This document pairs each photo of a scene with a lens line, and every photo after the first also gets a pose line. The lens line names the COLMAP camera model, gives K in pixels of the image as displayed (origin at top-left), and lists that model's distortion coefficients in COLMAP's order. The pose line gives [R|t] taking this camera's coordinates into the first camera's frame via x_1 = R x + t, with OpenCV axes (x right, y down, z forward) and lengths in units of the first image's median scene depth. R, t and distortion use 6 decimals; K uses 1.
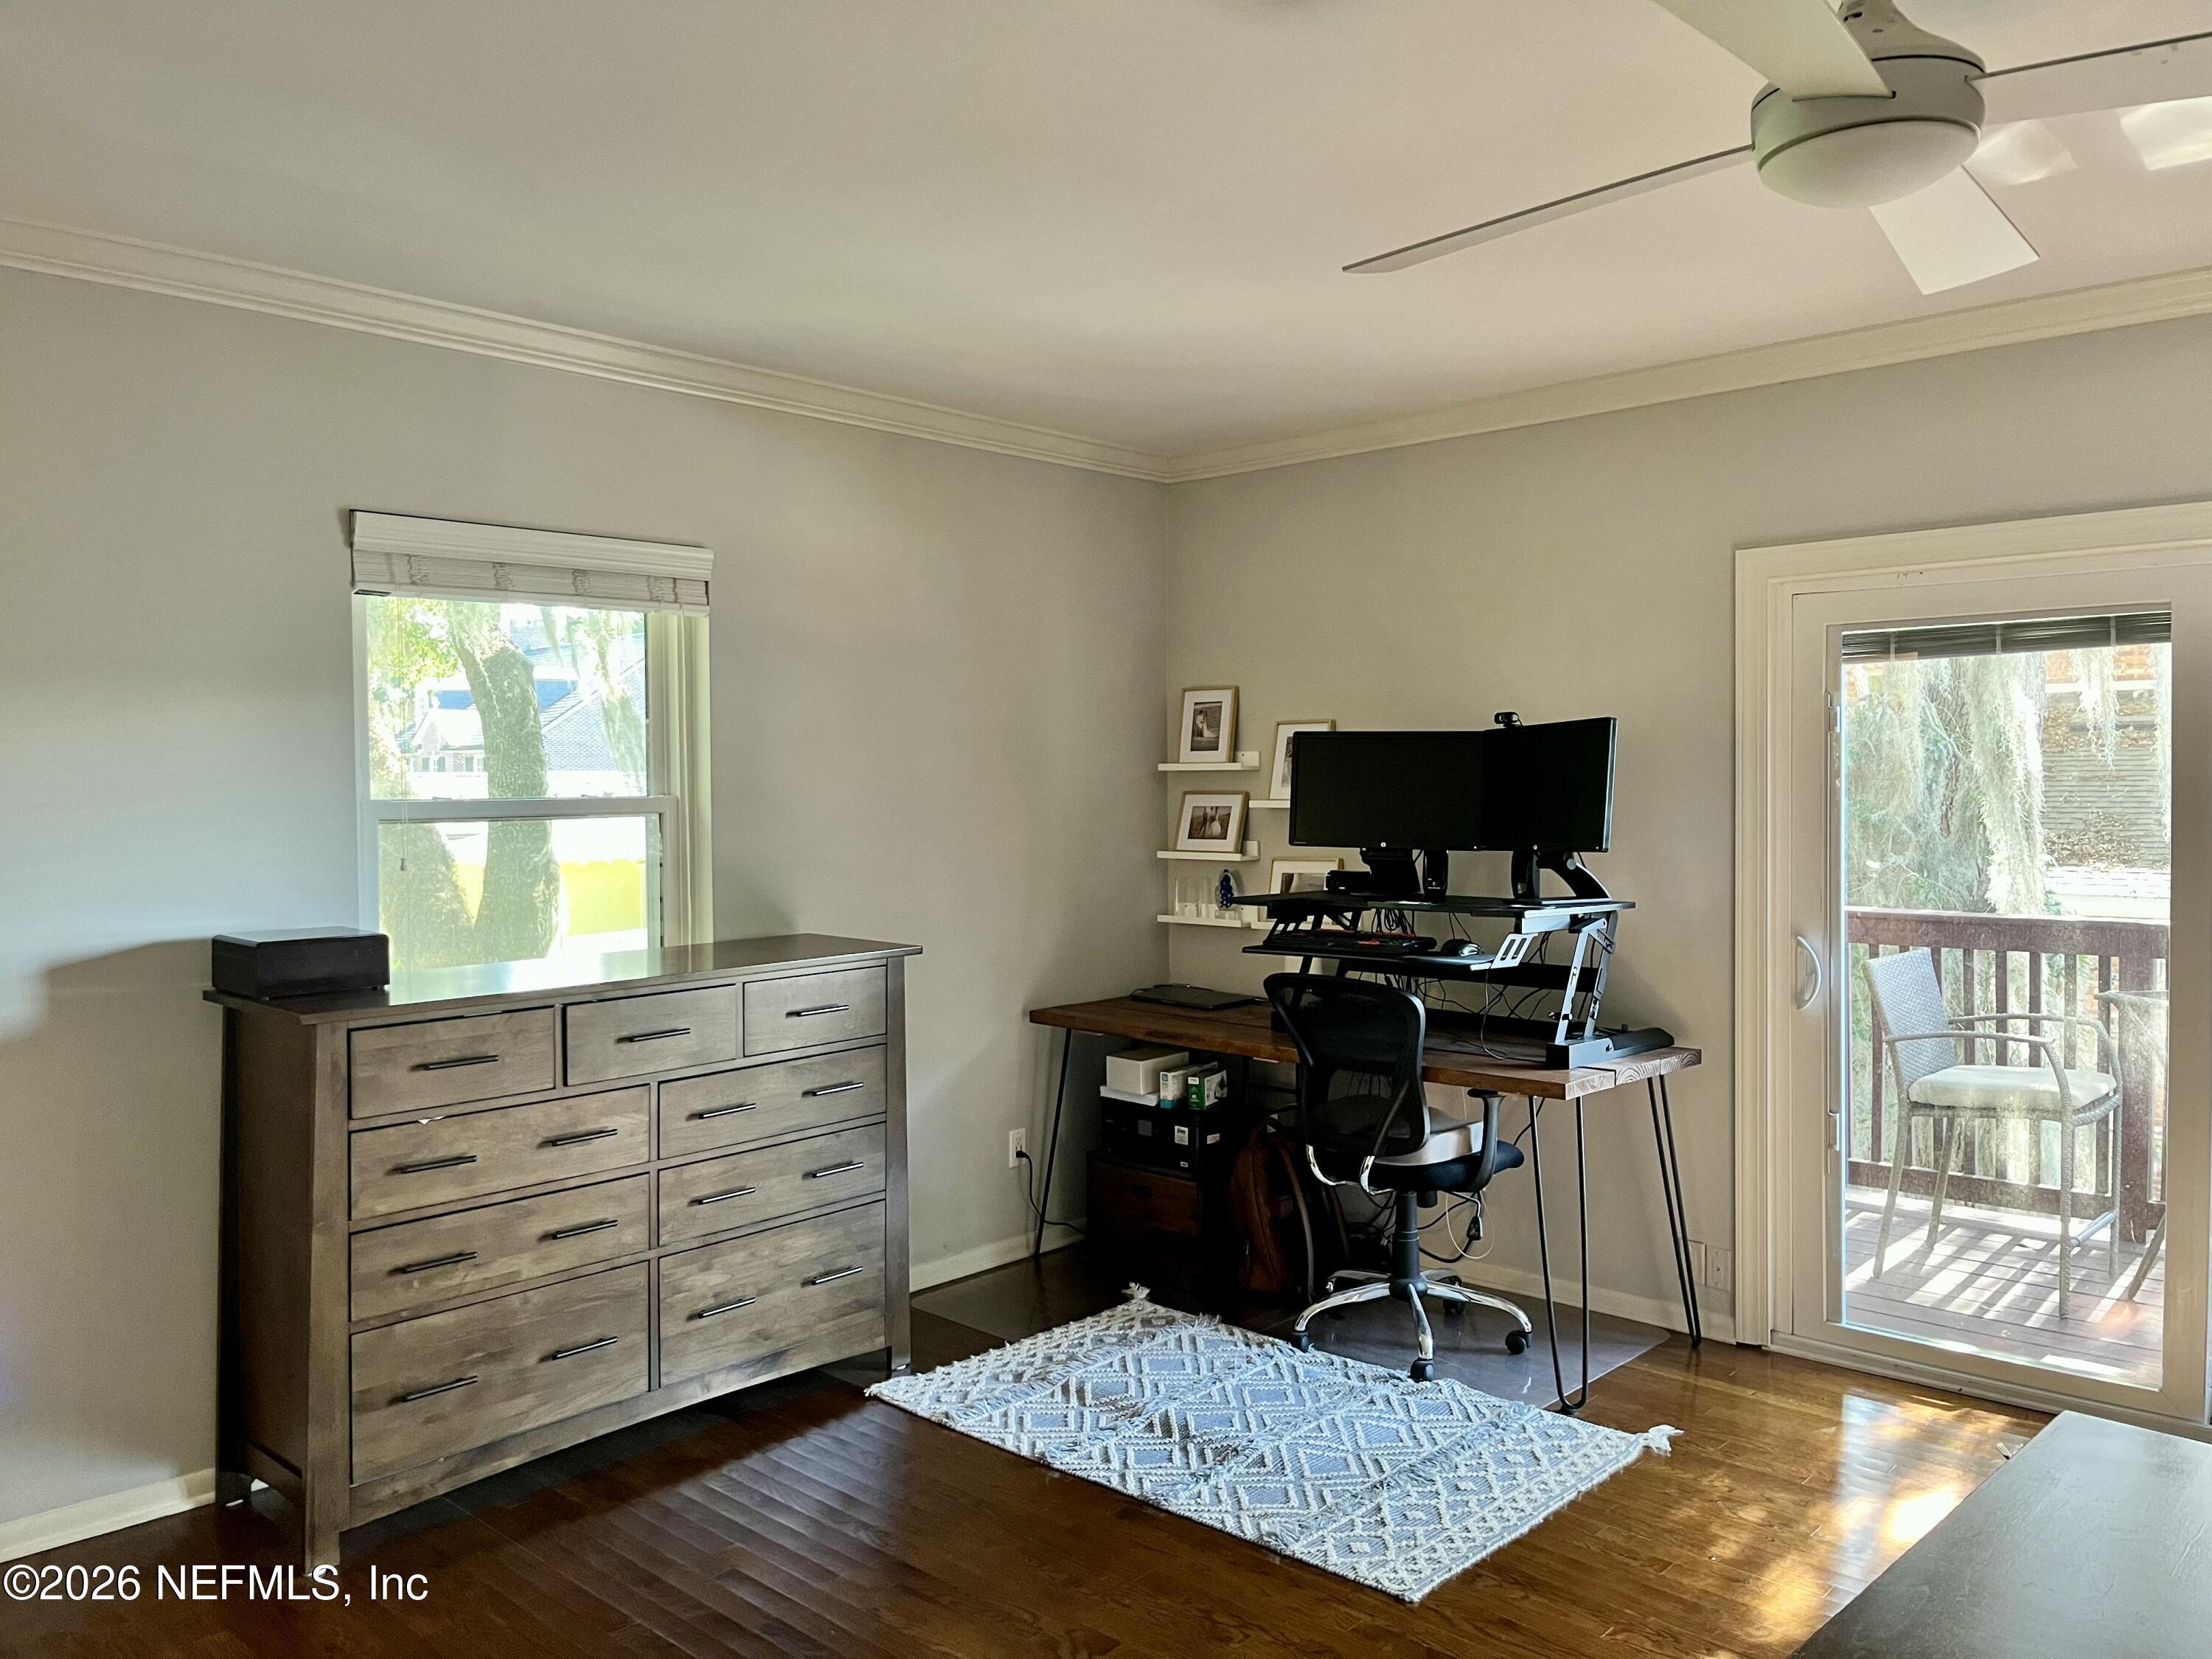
lens RADIAL K [[1649.3, 0, 1106.0], [0, 1649.3, 829.5], [0, 0, 1]] dist [0.005849, 0.002420]
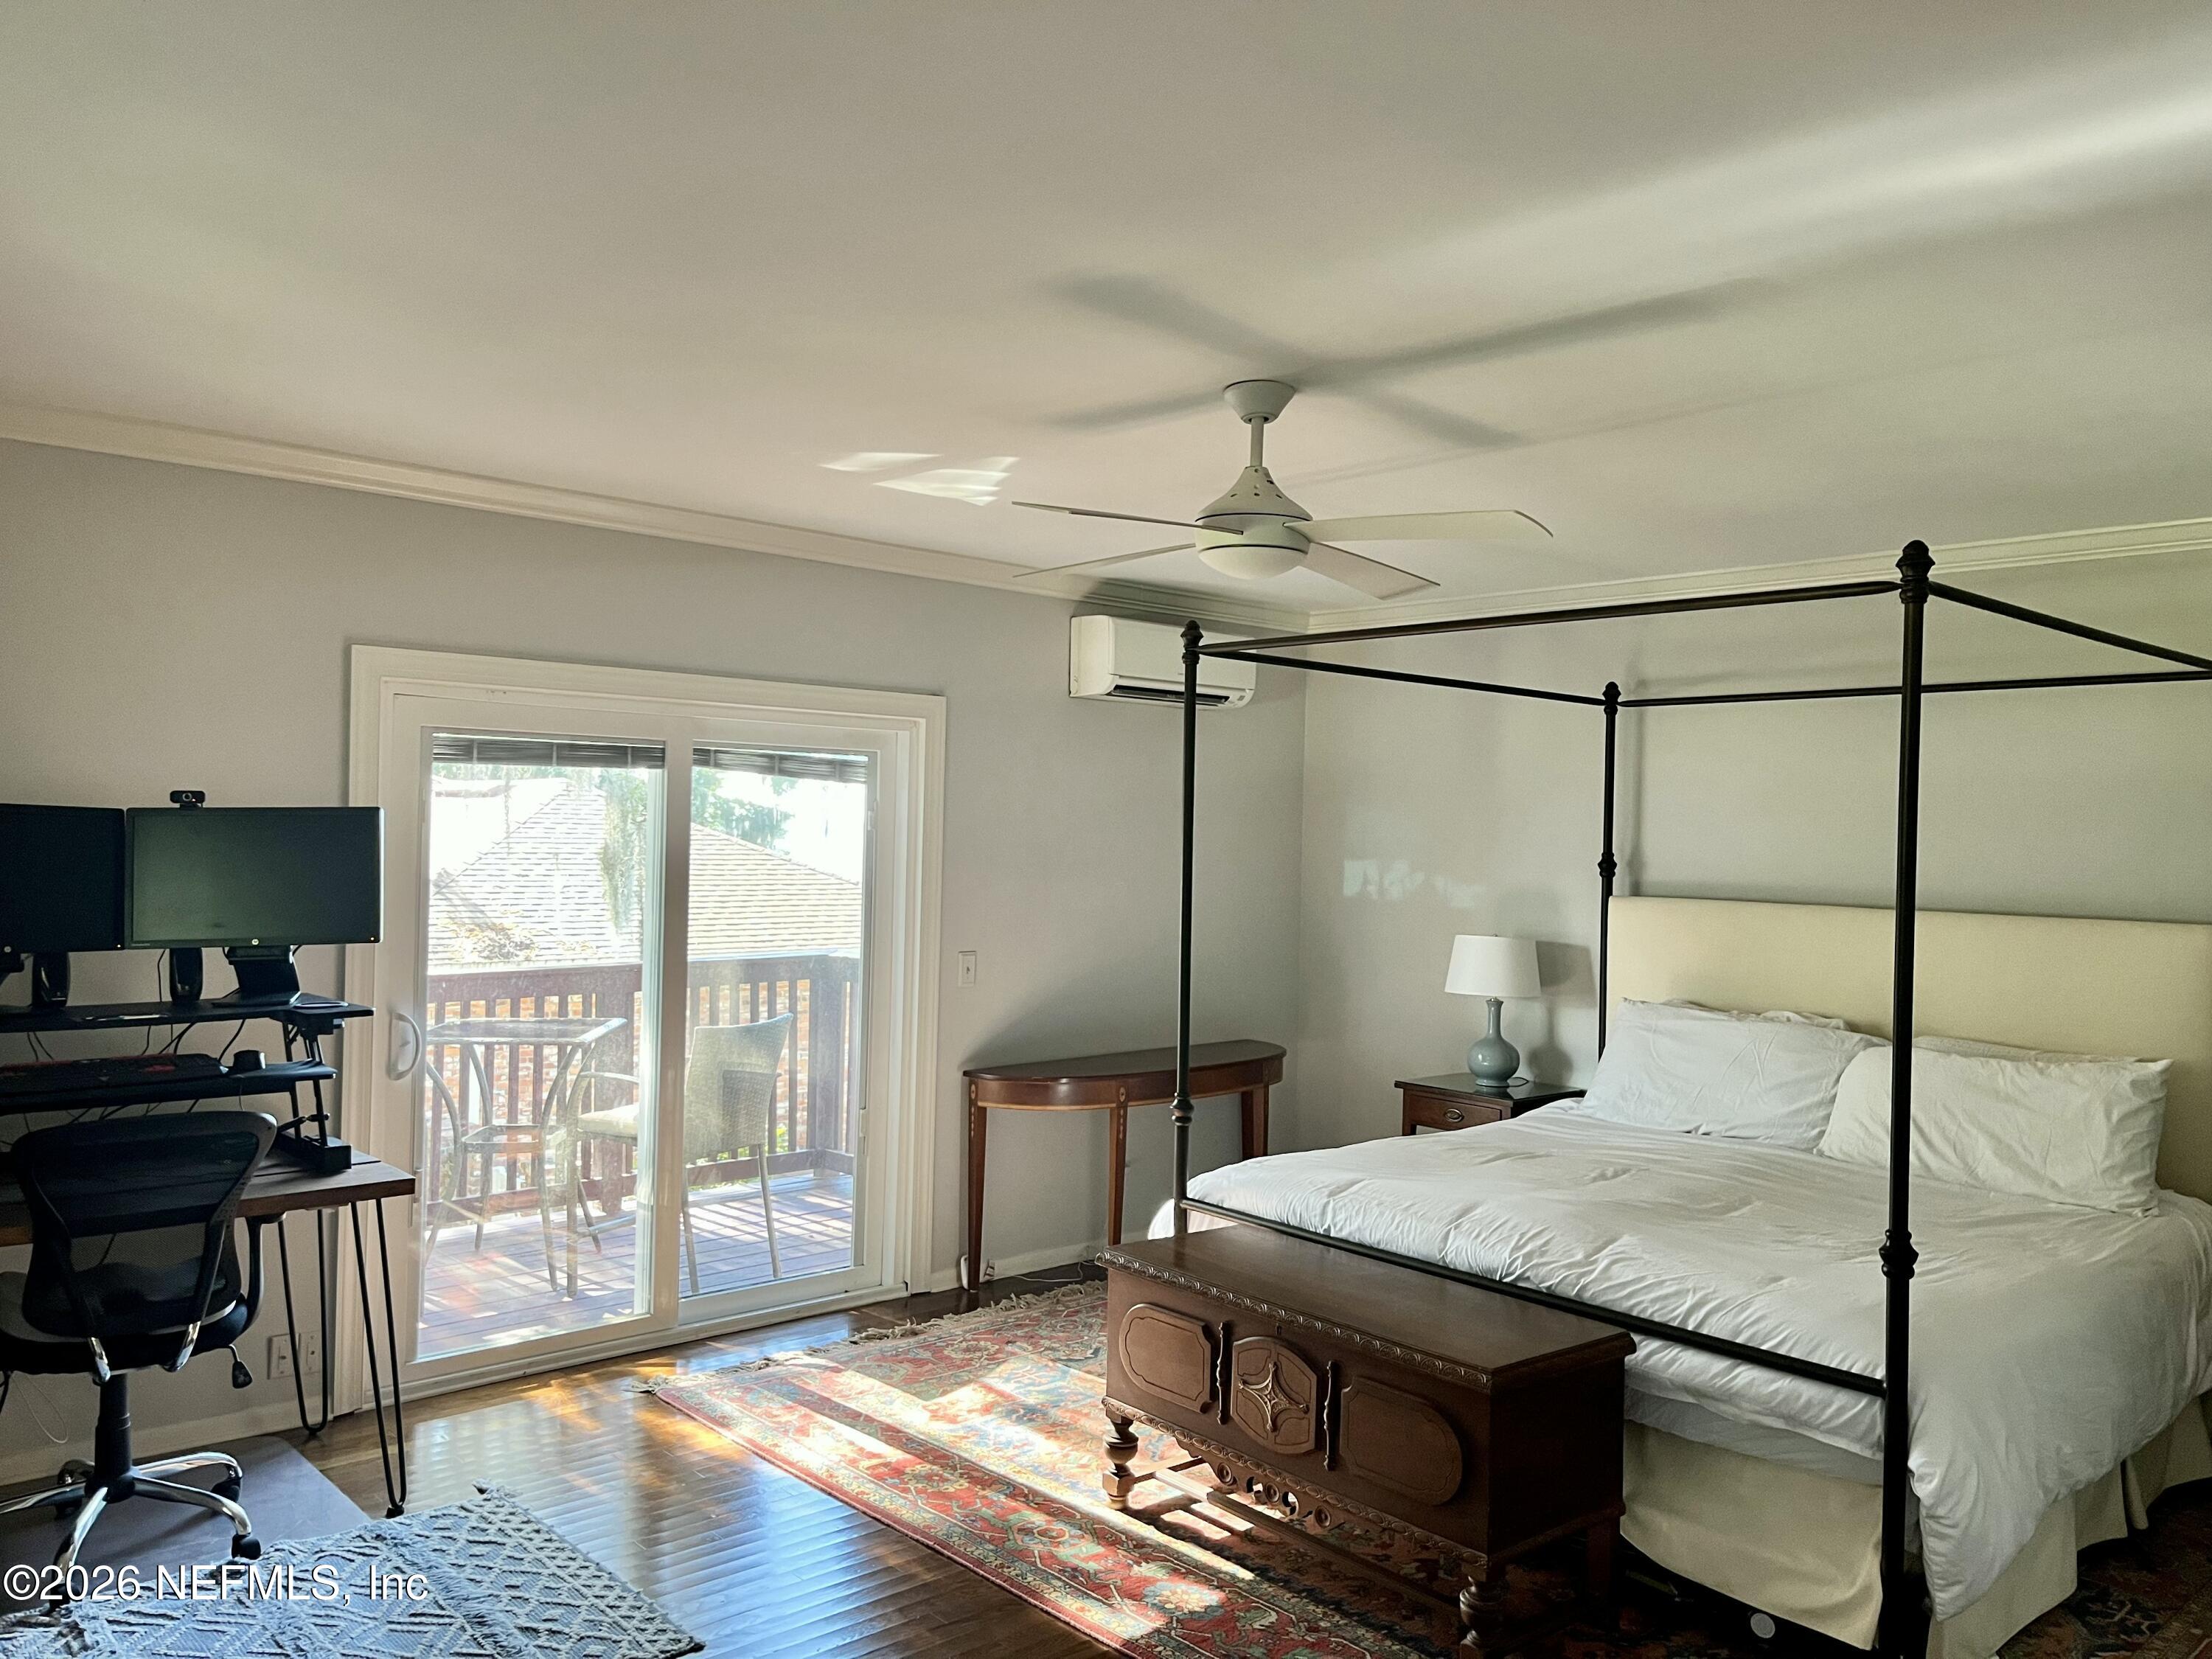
lens RADIAL K [[1649.3, 0, 1106.0], [0, 1649.3, 829.5], [0, 0, 1]] dist [0.005849, 0.002420]
pose [[0.079723, 0.026043, 0.996477, -0.660940], [0.033152, 0.999036, -0.028762, -0.007897], [-0.996266, 0.035328, 0.078783, 0.472131]]
